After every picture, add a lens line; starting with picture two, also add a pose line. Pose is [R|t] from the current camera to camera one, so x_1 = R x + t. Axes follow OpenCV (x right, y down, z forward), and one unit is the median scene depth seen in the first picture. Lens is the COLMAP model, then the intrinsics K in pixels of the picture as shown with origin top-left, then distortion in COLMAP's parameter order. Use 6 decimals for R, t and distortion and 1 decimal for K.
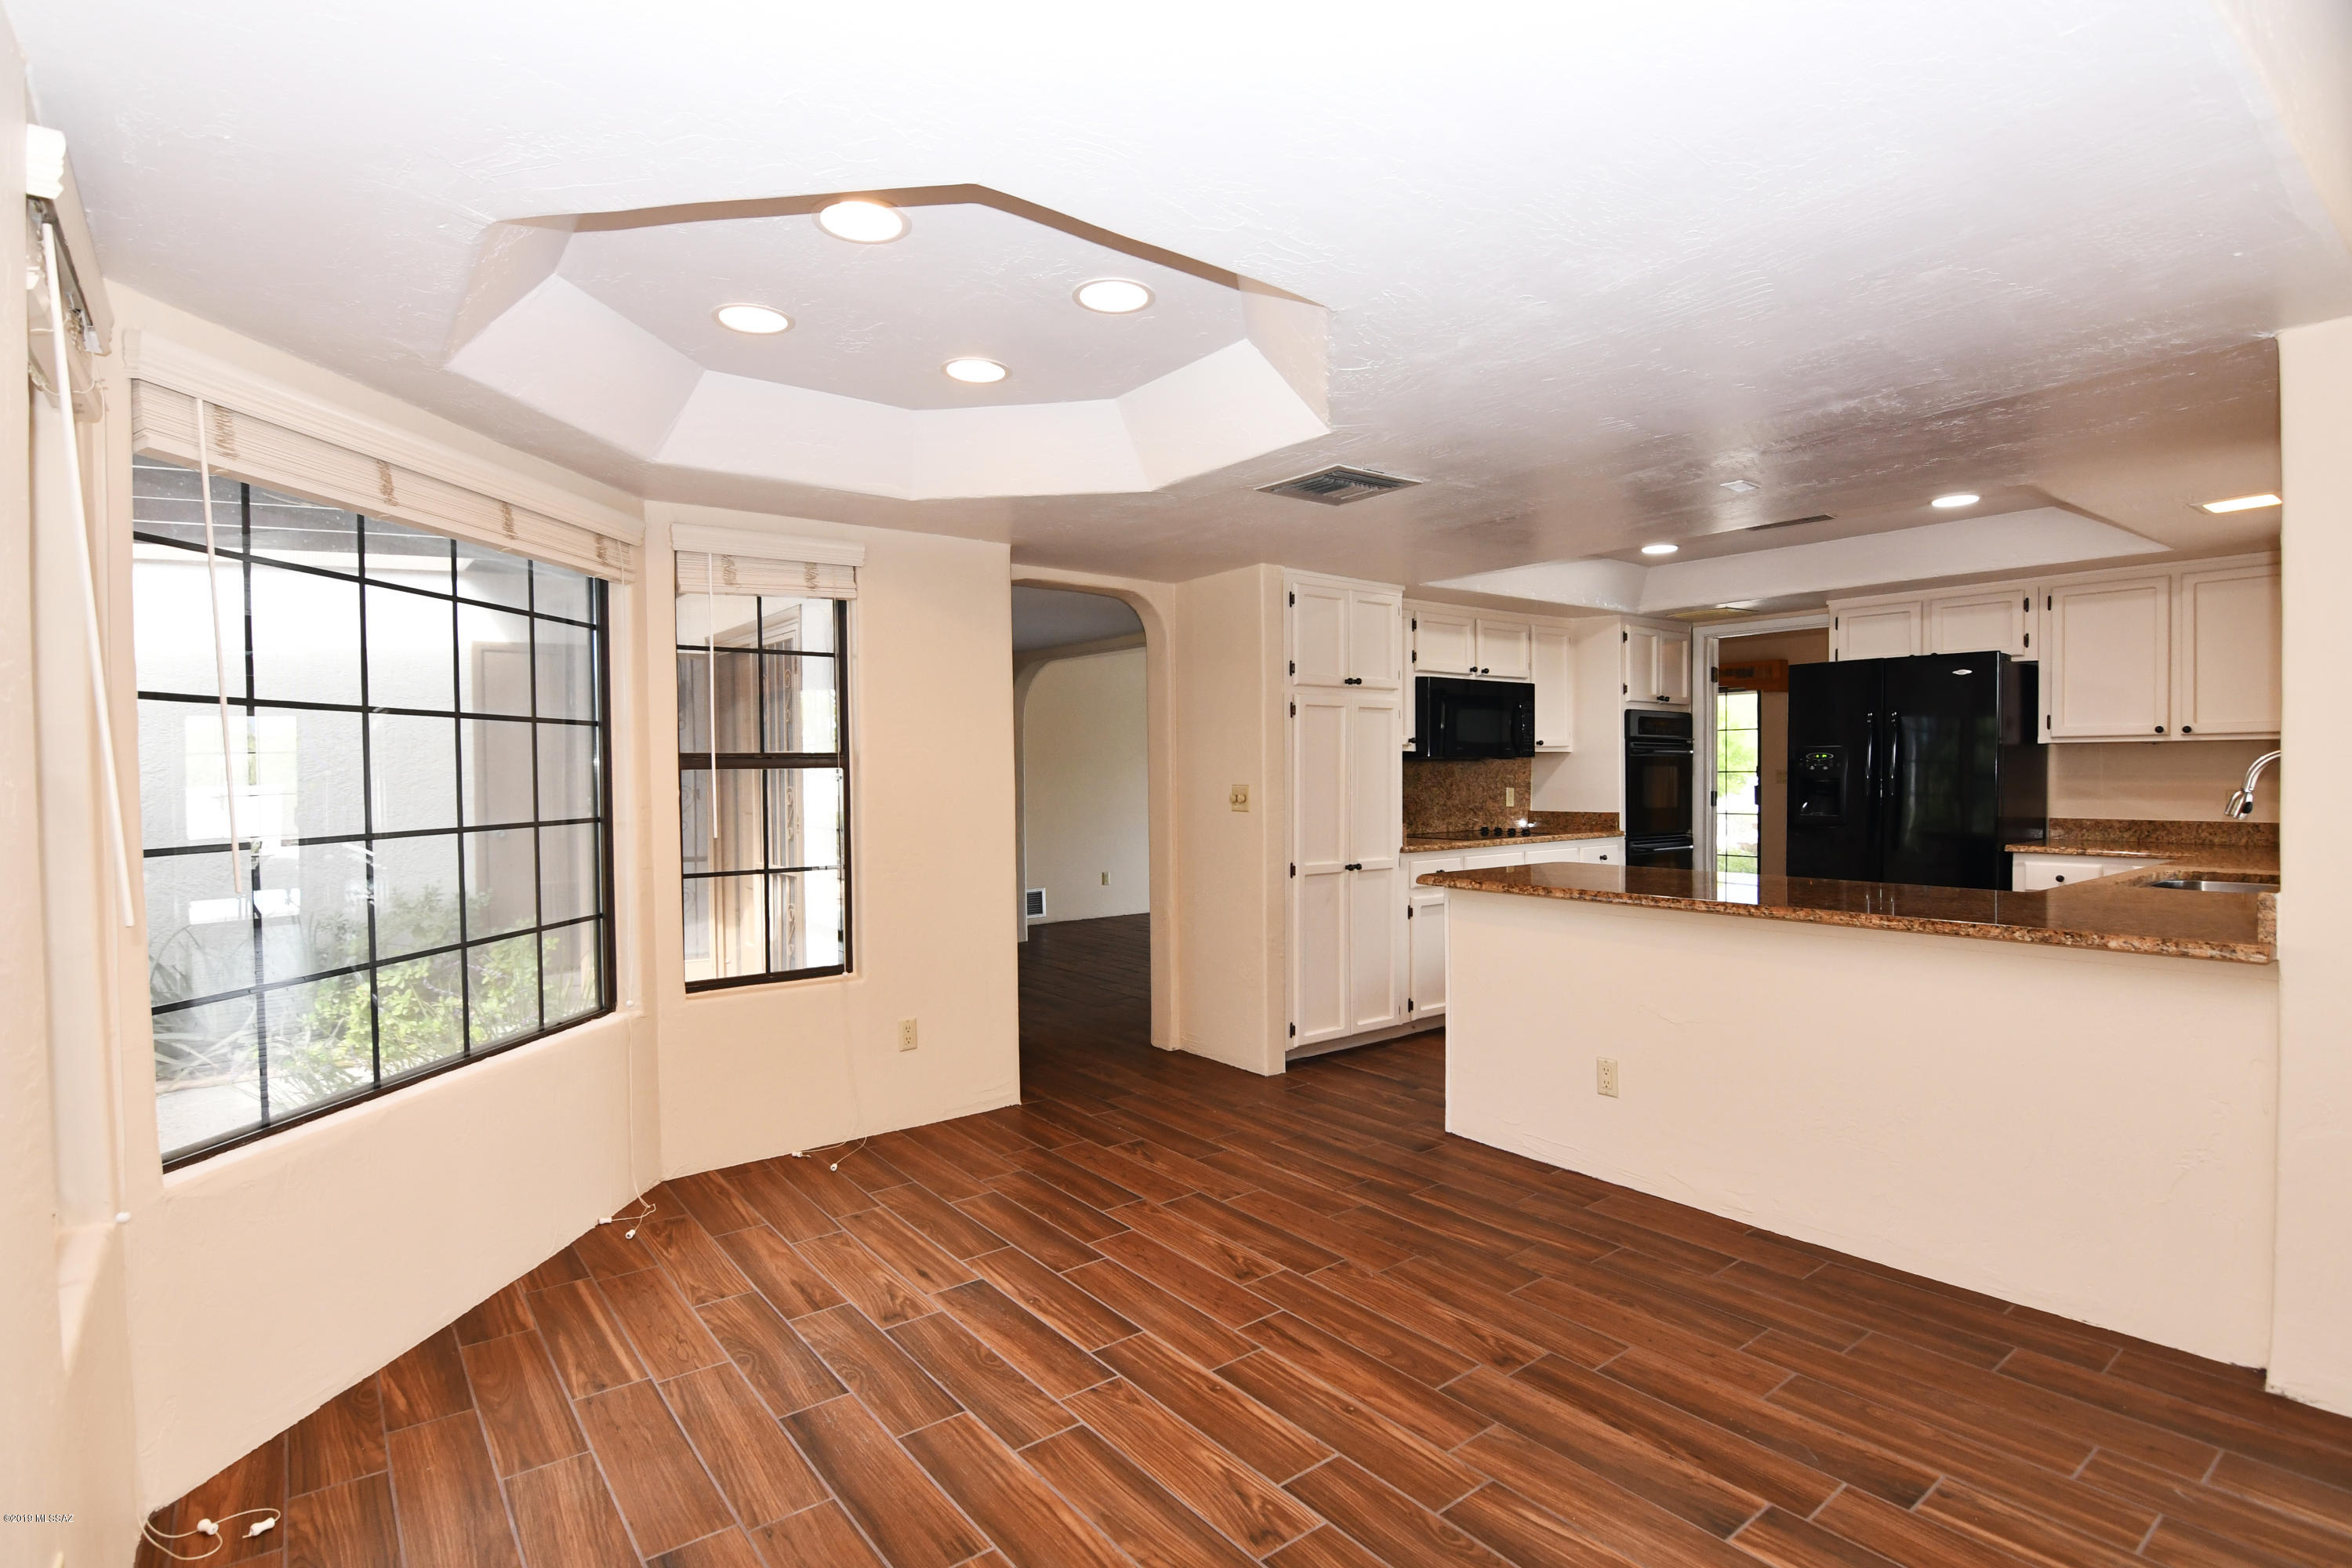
lens RADIAL K [[1139.9, 0, 1164.3], [0, 1139.9, 791.1], [0, 0, 1]] dist [-0.002687, -0.013093]
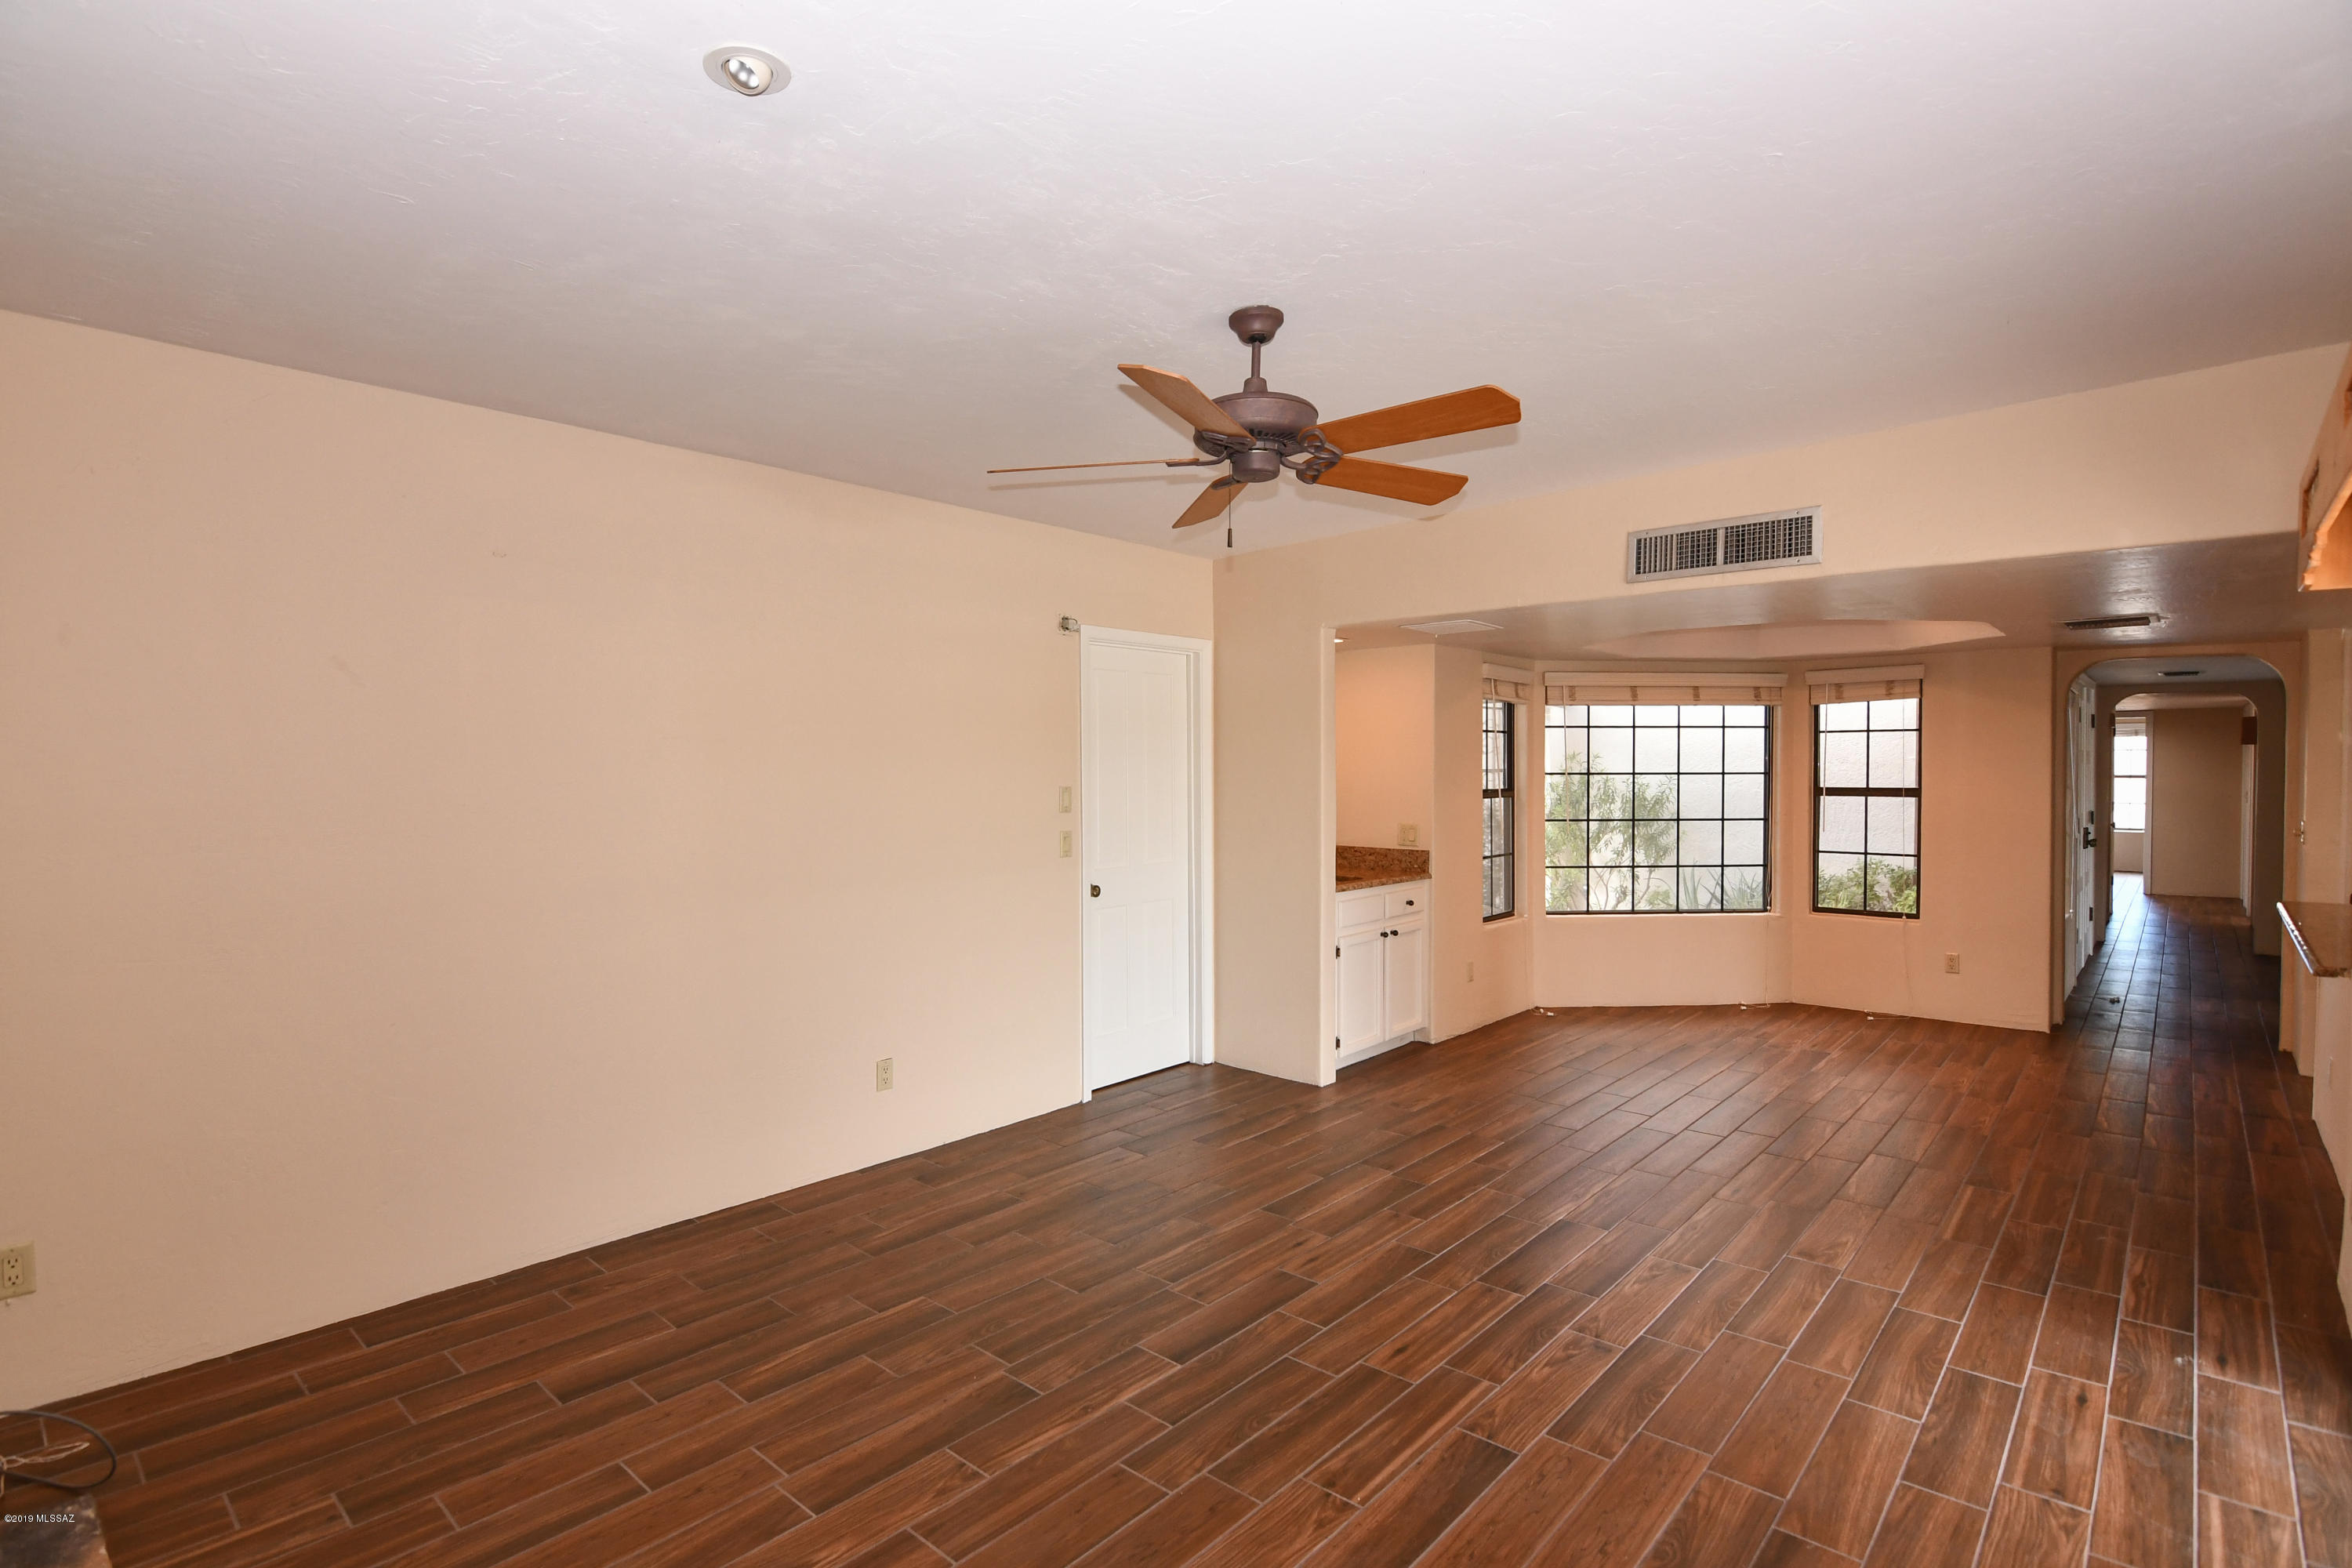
lens RADIAL K [[1139.9, 0, 1164.3], [0, 1139.9, 791.1], [0, 0, 1]] dist [-0.002687, -0.013093]
pose [[0.182346, 0.030204, -0.982770, 0.935017], [-0.019633, 0.999441, 0.027074, -0.042368], [0.983038, 0.014358, 0.182837, -0.323514]]
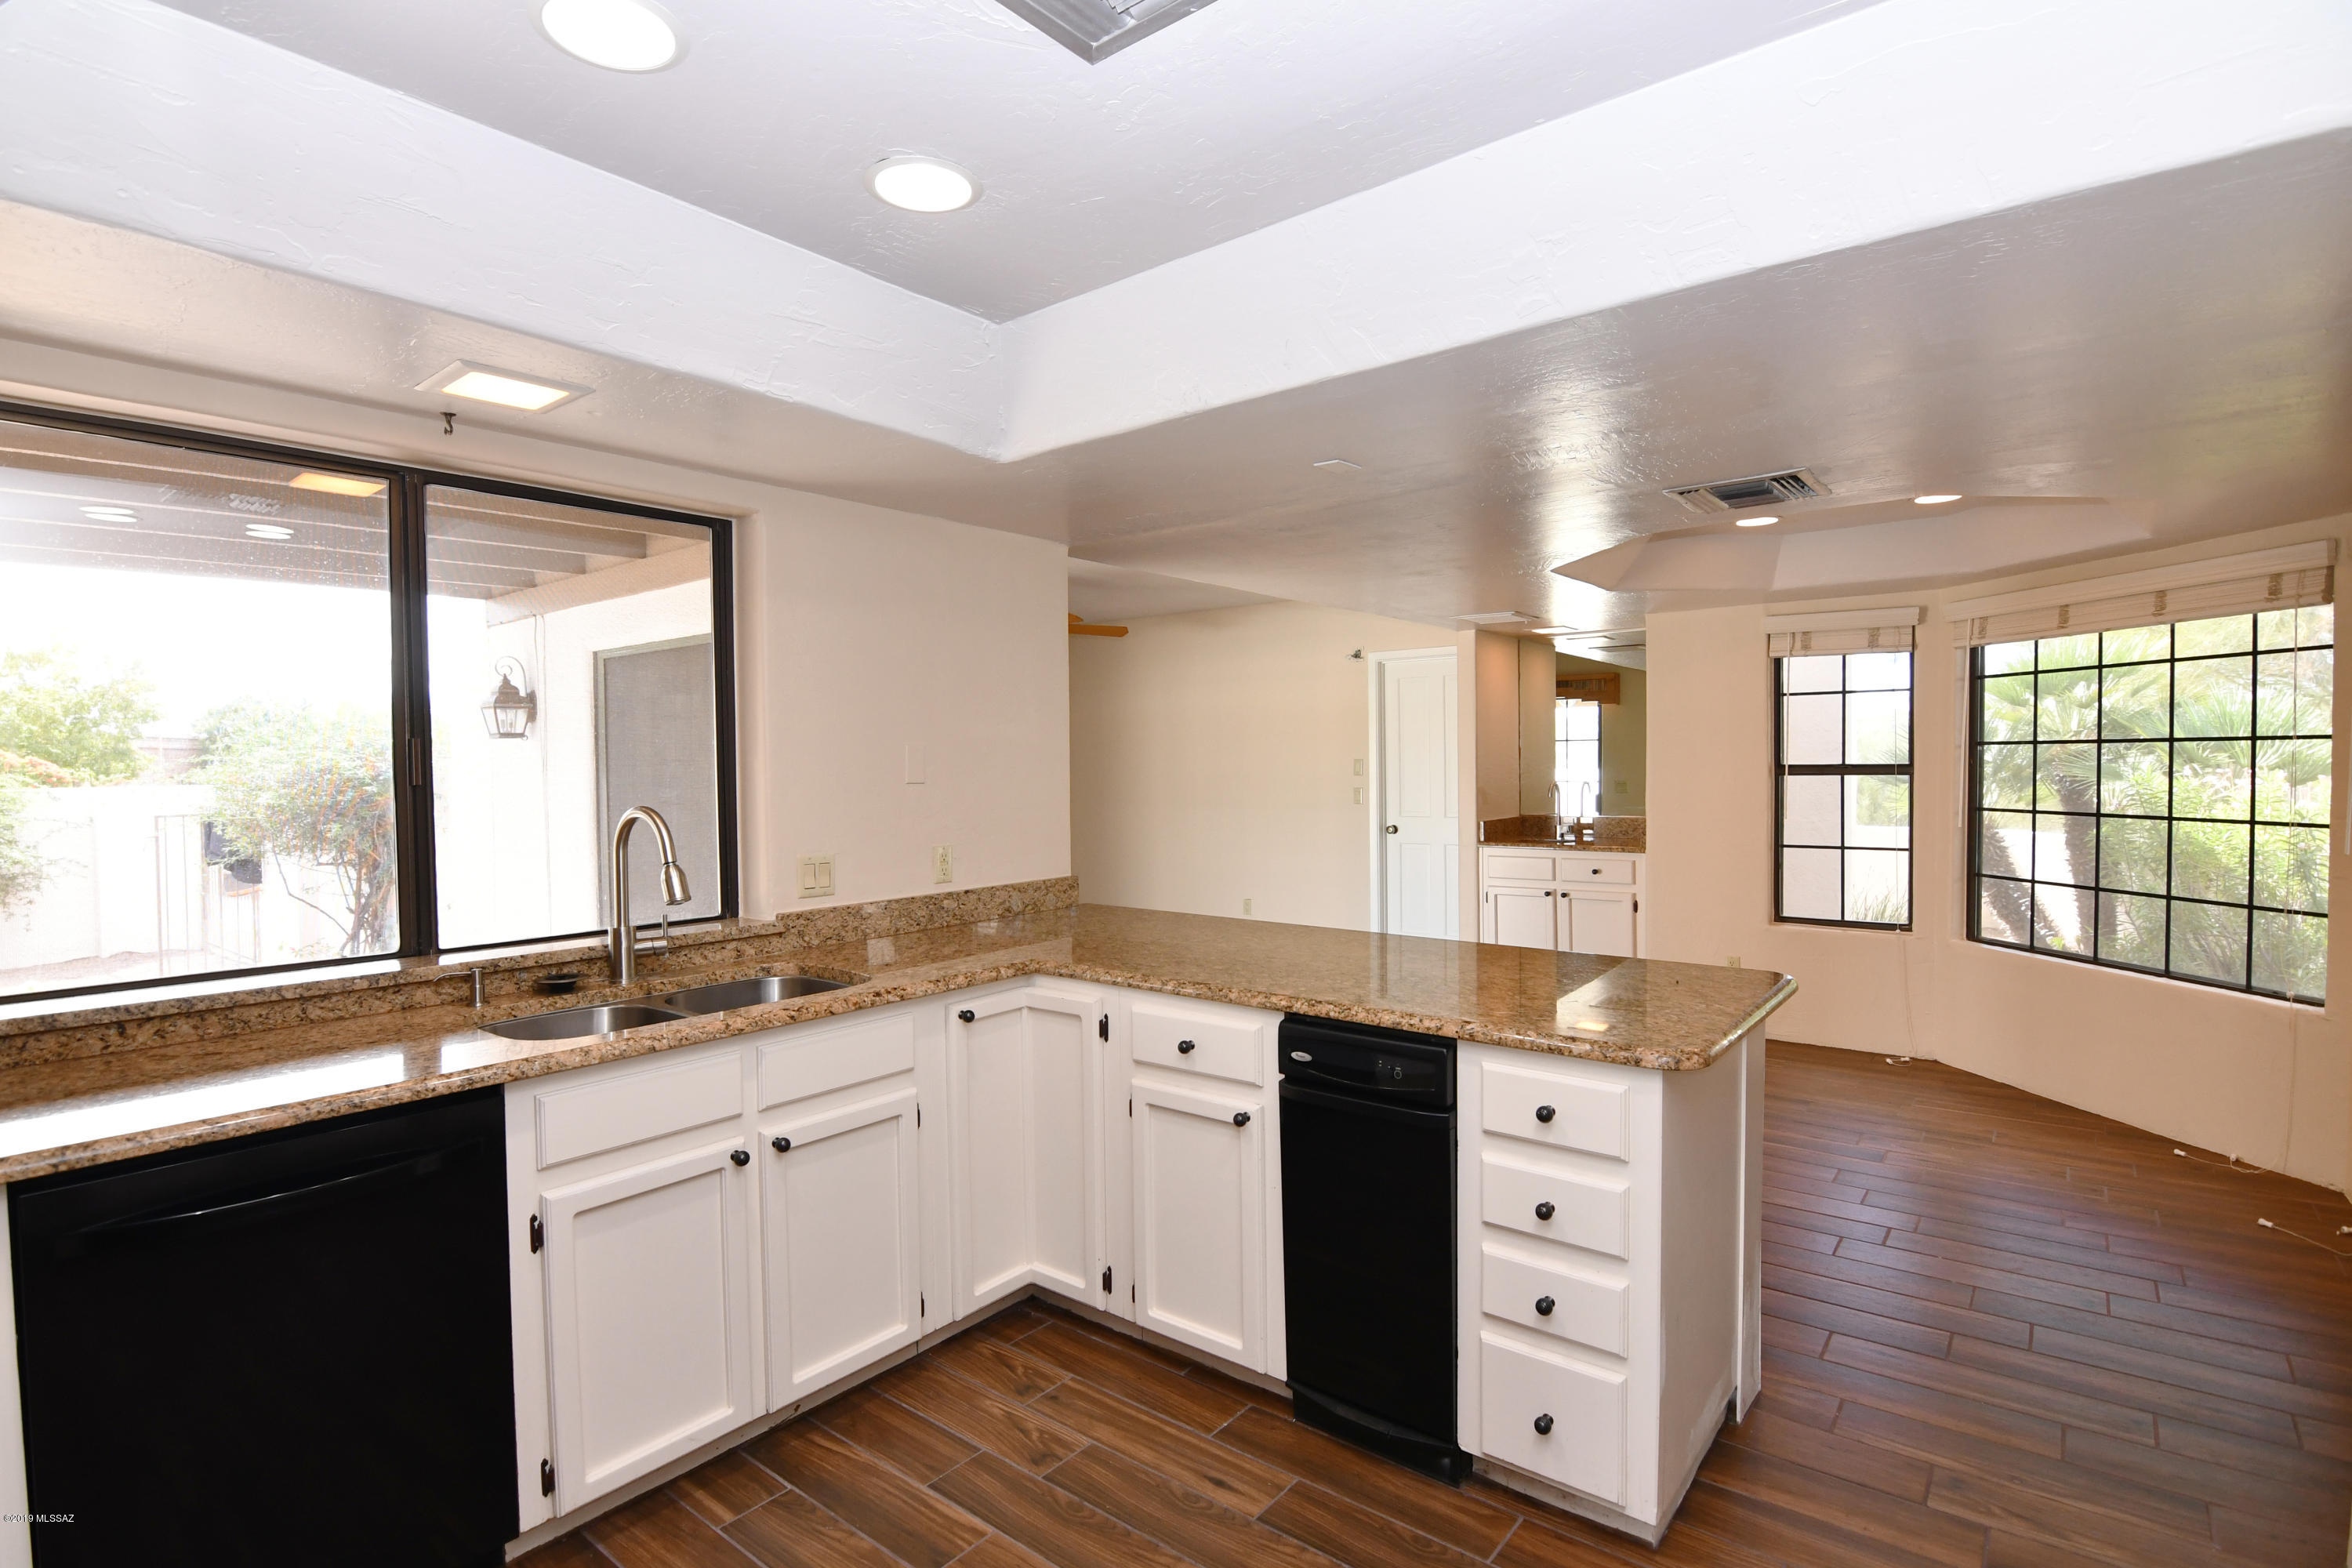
lens RADIAL K [[1139.9, 0, 1164.3], [0, 1139.9, 791.1], [0, 0, 1]] dist [-0.002687, -0.013093]
pose [[-0.971139, 0.026790, -0.237004, 0.563691], [0.015744, 0.998705, 0.048376, -0.052565], [0.237993, 0.043248, -0.970303, 1.212137]]
